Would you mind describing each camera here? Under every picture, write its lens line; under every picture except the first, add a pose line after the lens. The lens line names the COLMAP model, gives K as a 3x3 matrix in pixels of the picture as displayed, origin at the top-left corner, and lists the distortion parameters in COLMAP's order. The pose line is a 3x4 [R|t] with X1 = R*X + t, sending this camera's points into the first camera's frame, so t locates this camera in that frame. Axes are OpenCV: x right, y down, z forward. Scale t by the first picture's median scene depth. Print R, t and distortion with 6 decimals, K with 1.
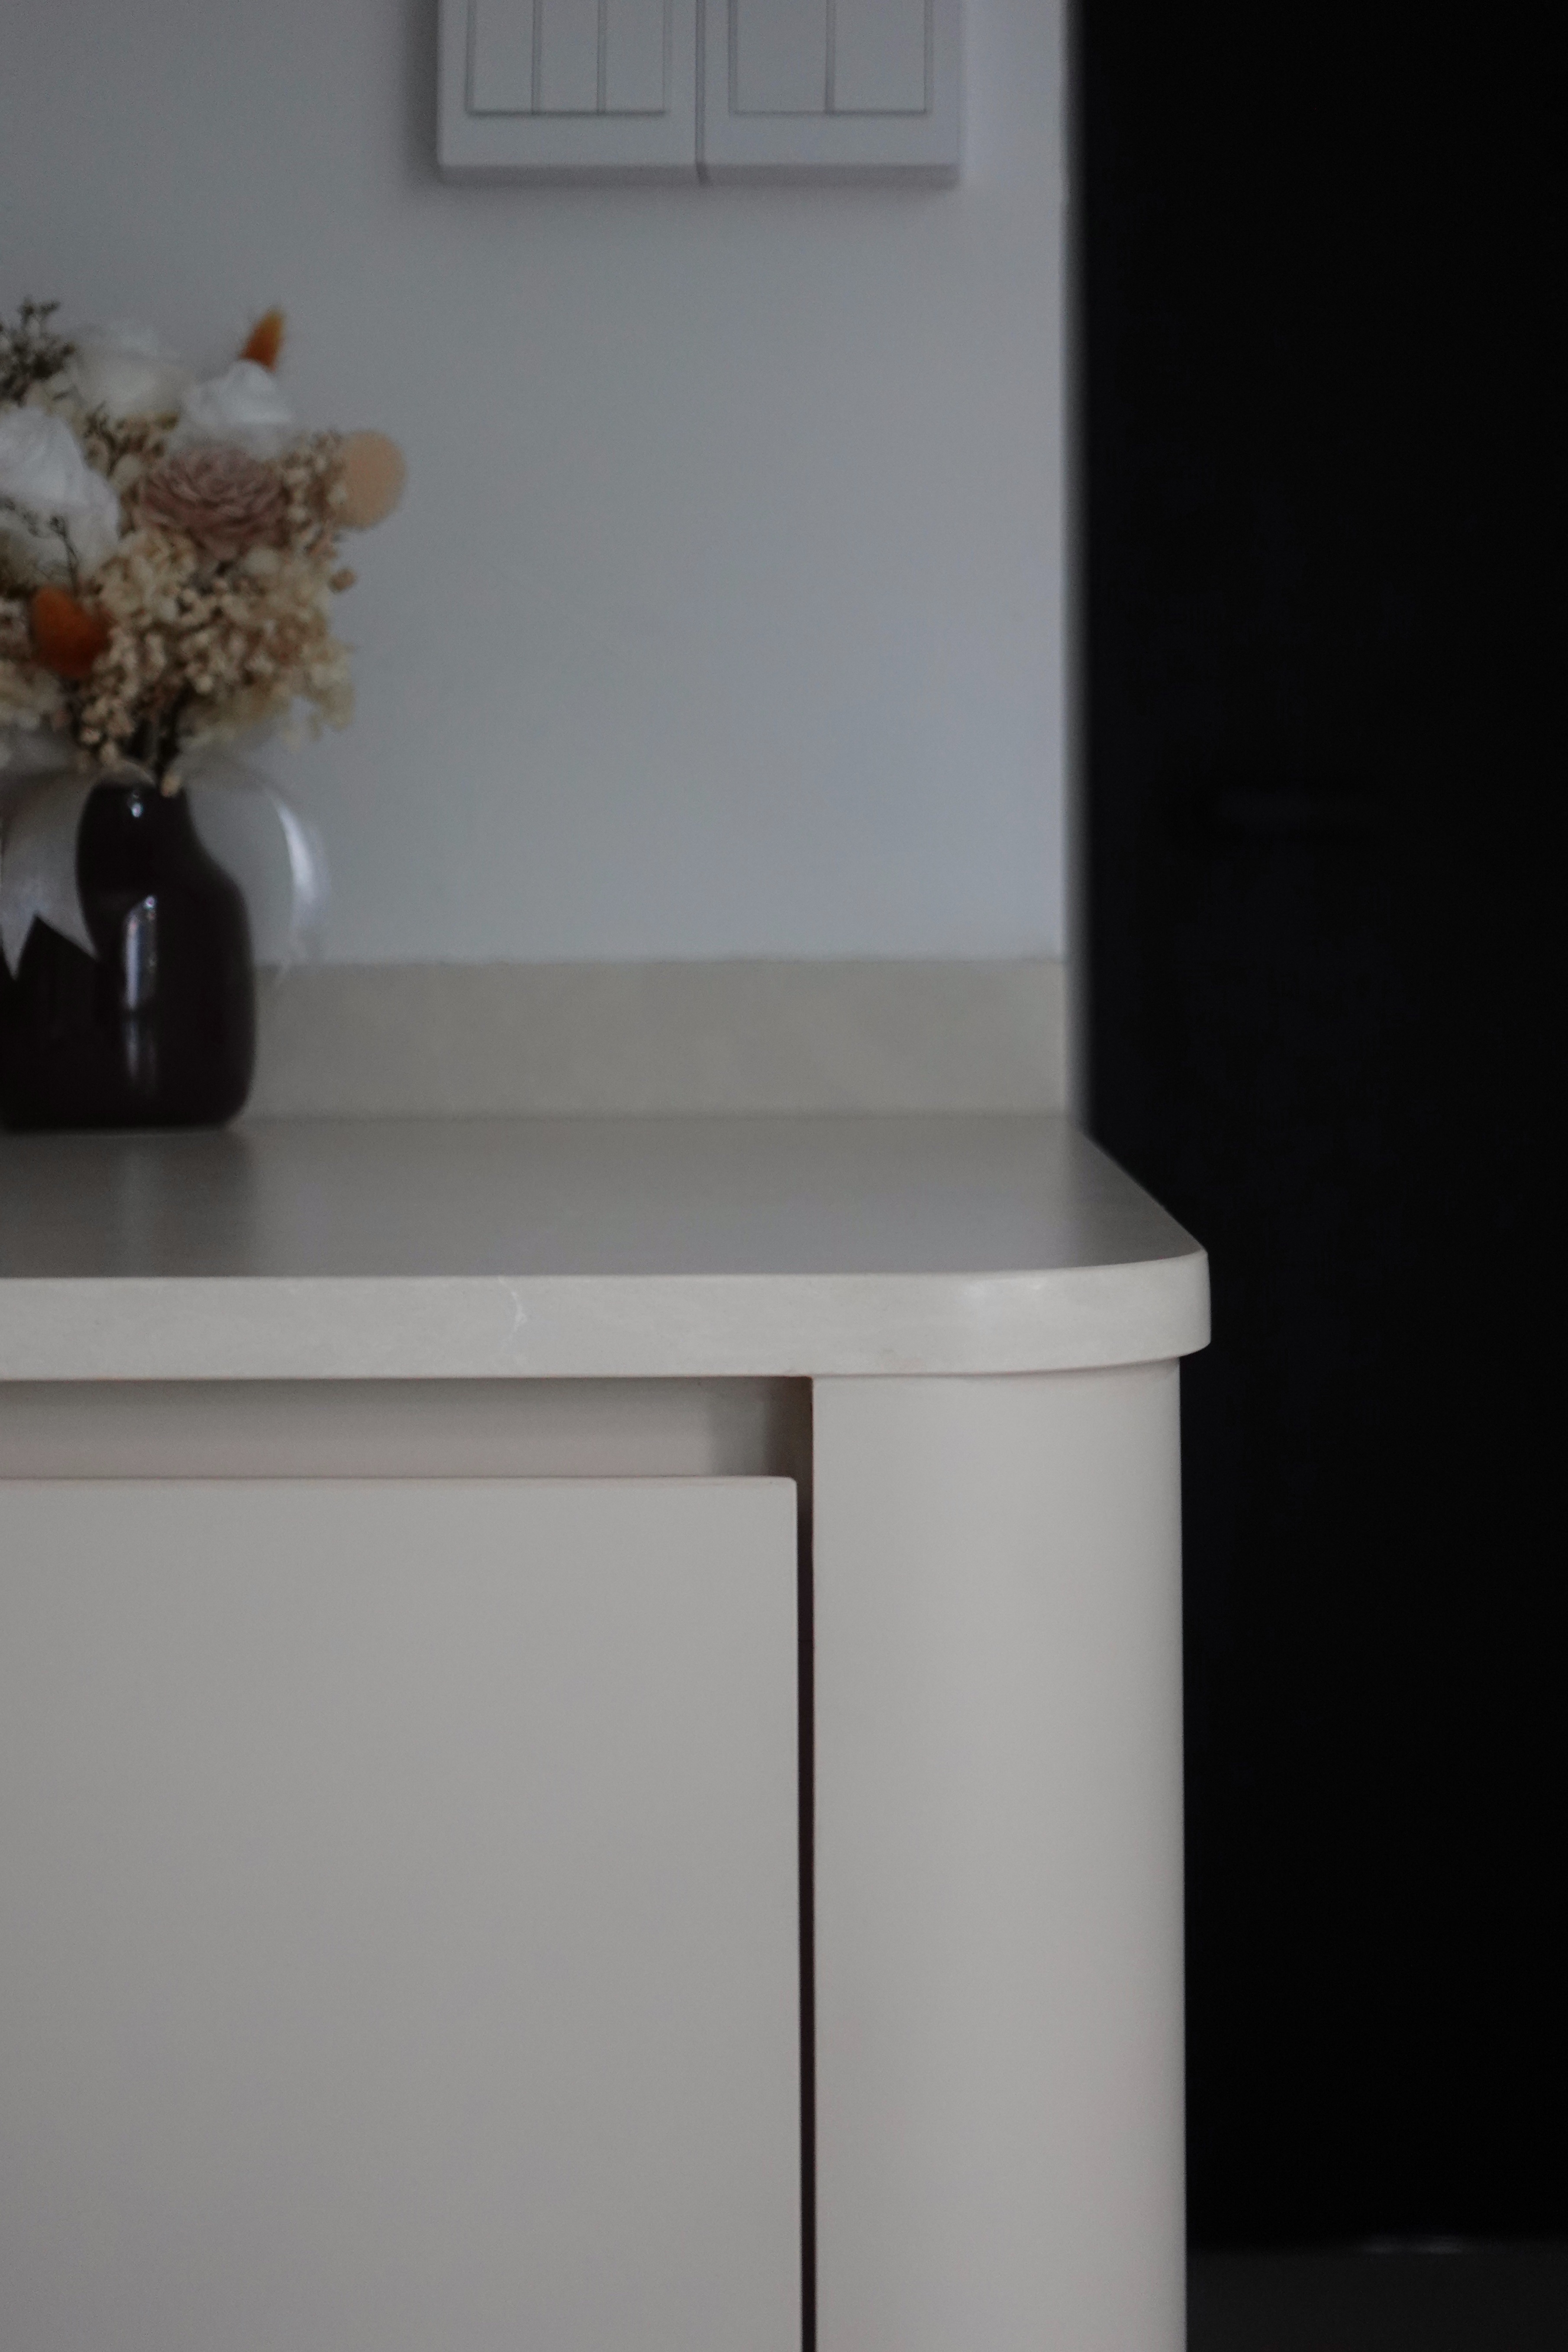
lens RADIAL K [[4718.3, 0, 783.9], [0, 4718.3, 1174.3], [0, 0, 1]] dist [-0.370522, 0.000000]
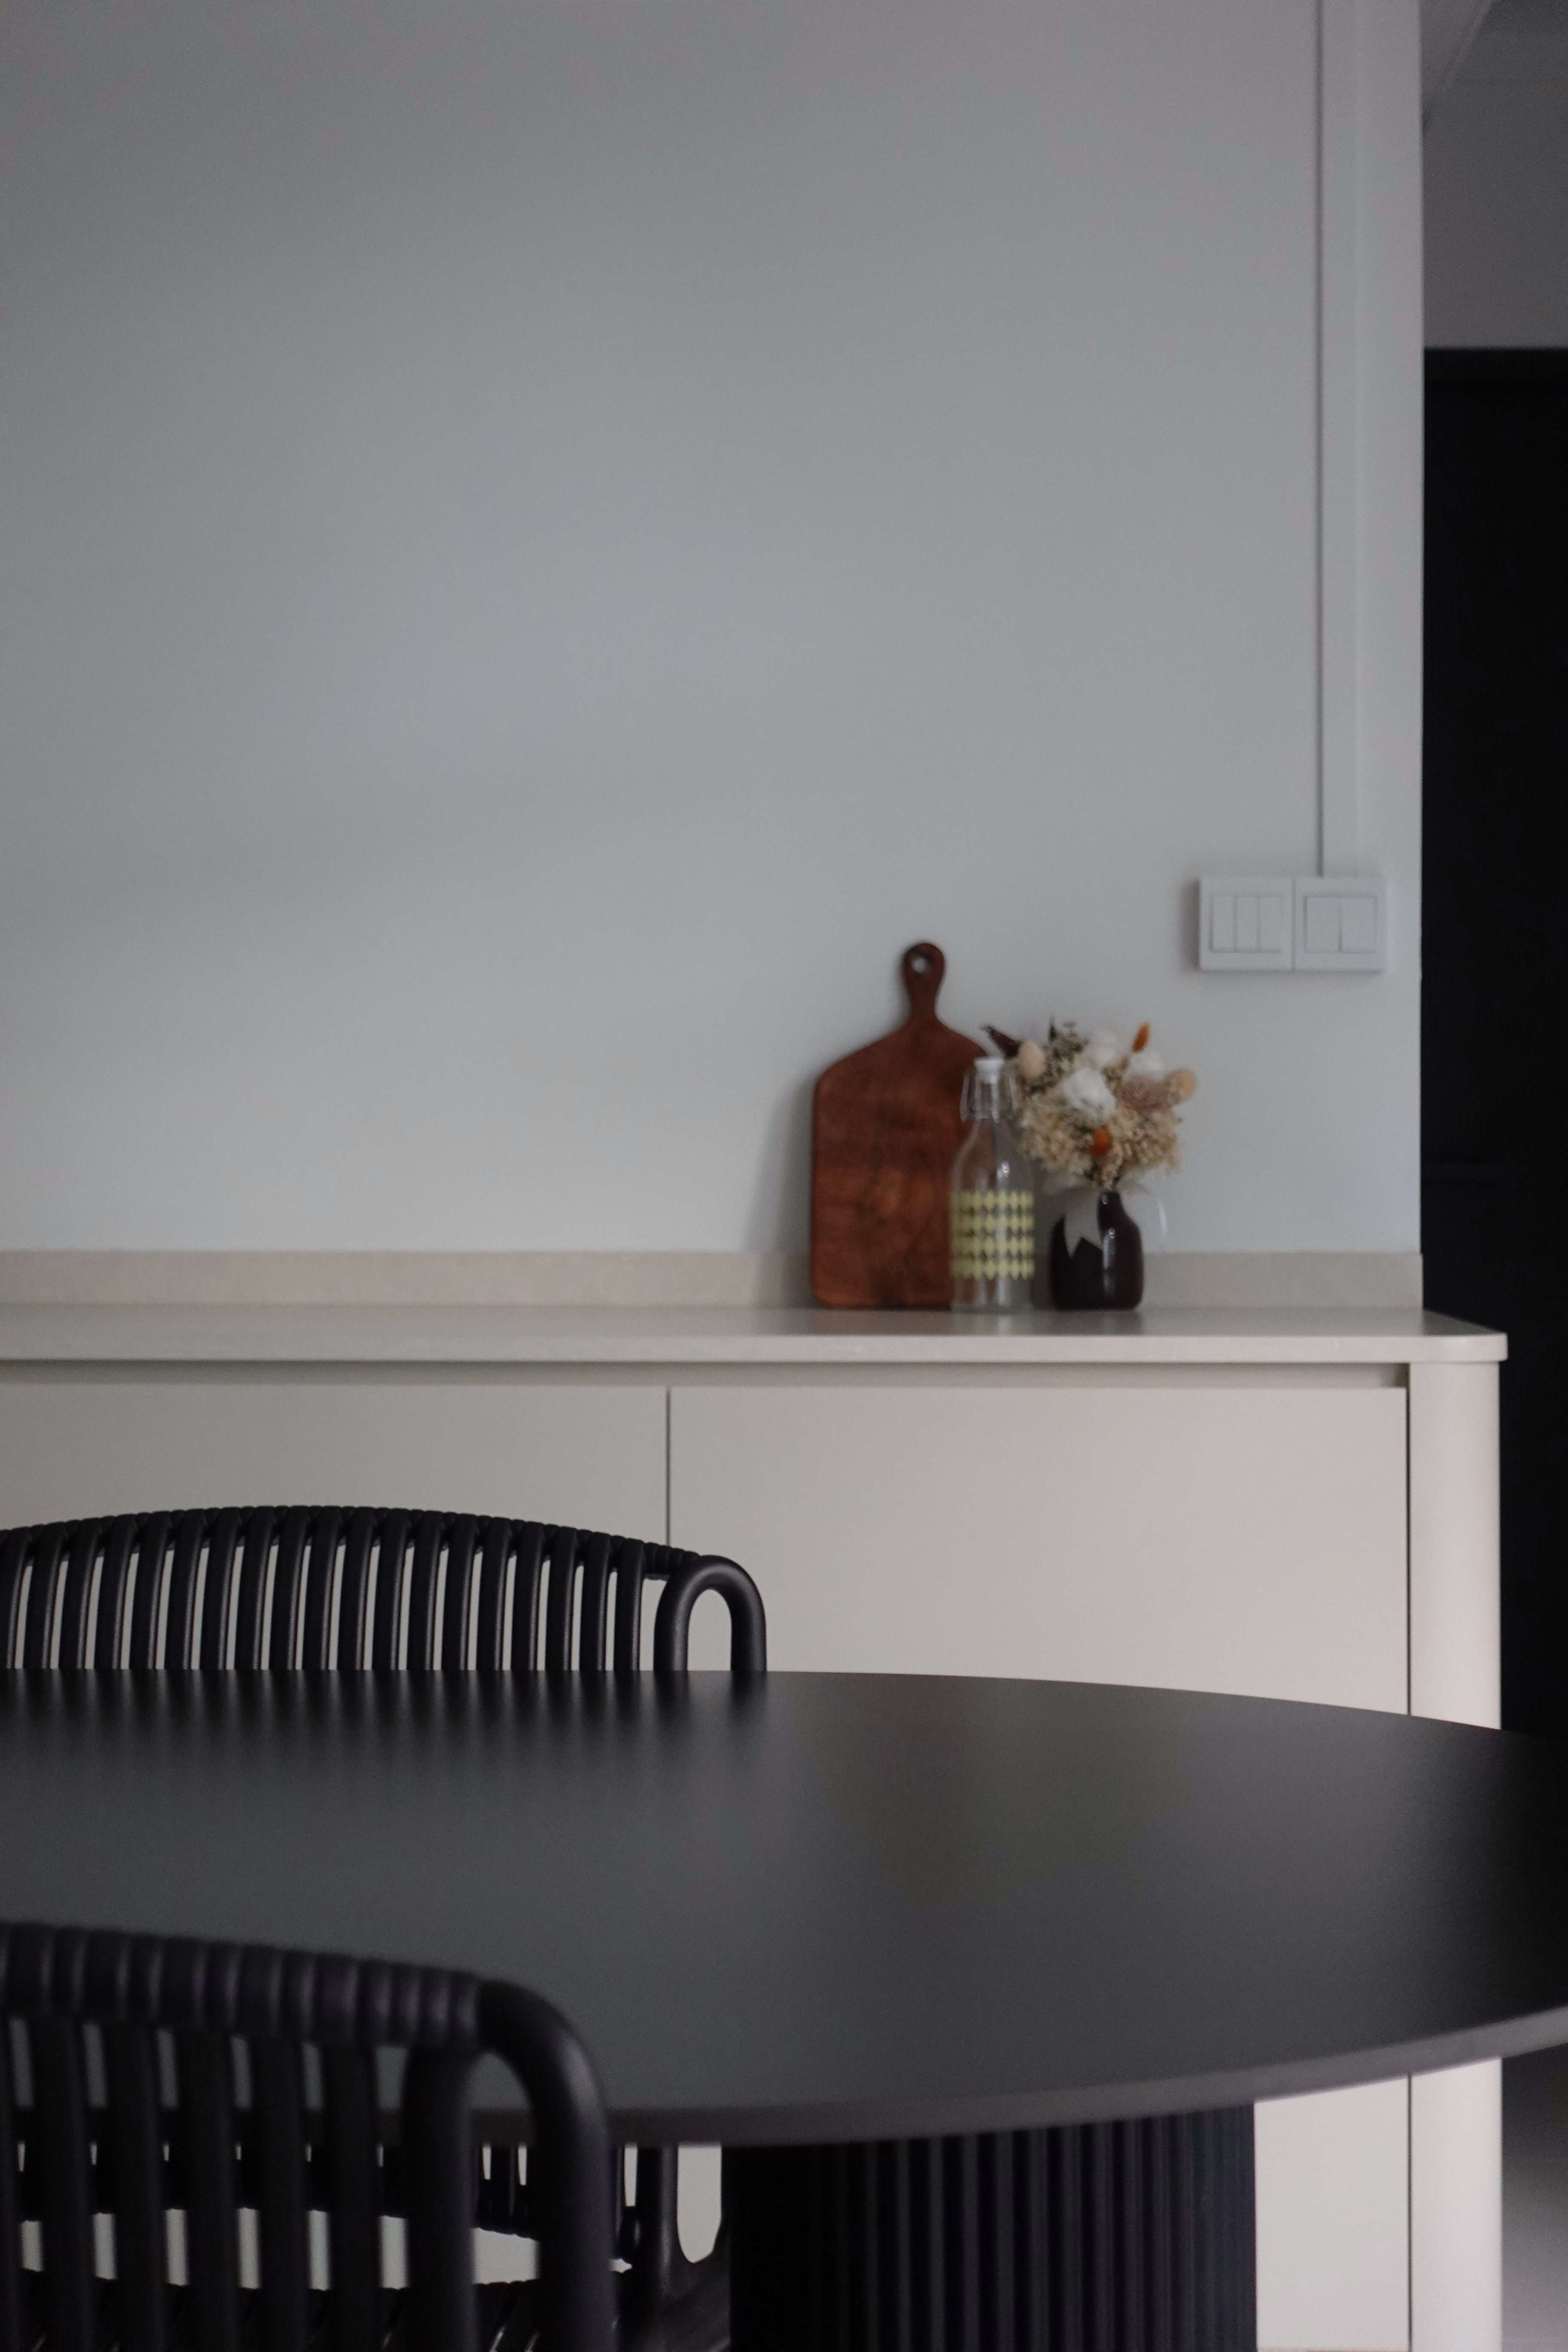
lens RADIAL K [[3794.3, 0, 783.4], [0, 3794.3, 1178.1], [0, 0, 1]] dist [0.024838, 0.000000]
pose [[0.998918, 0.001608, -0.046478, -0.233889], [-0.004462, 0.998105, -0.061371, 0.055083], [0.046292, 0.061512, 0.997032, -1.386831]]
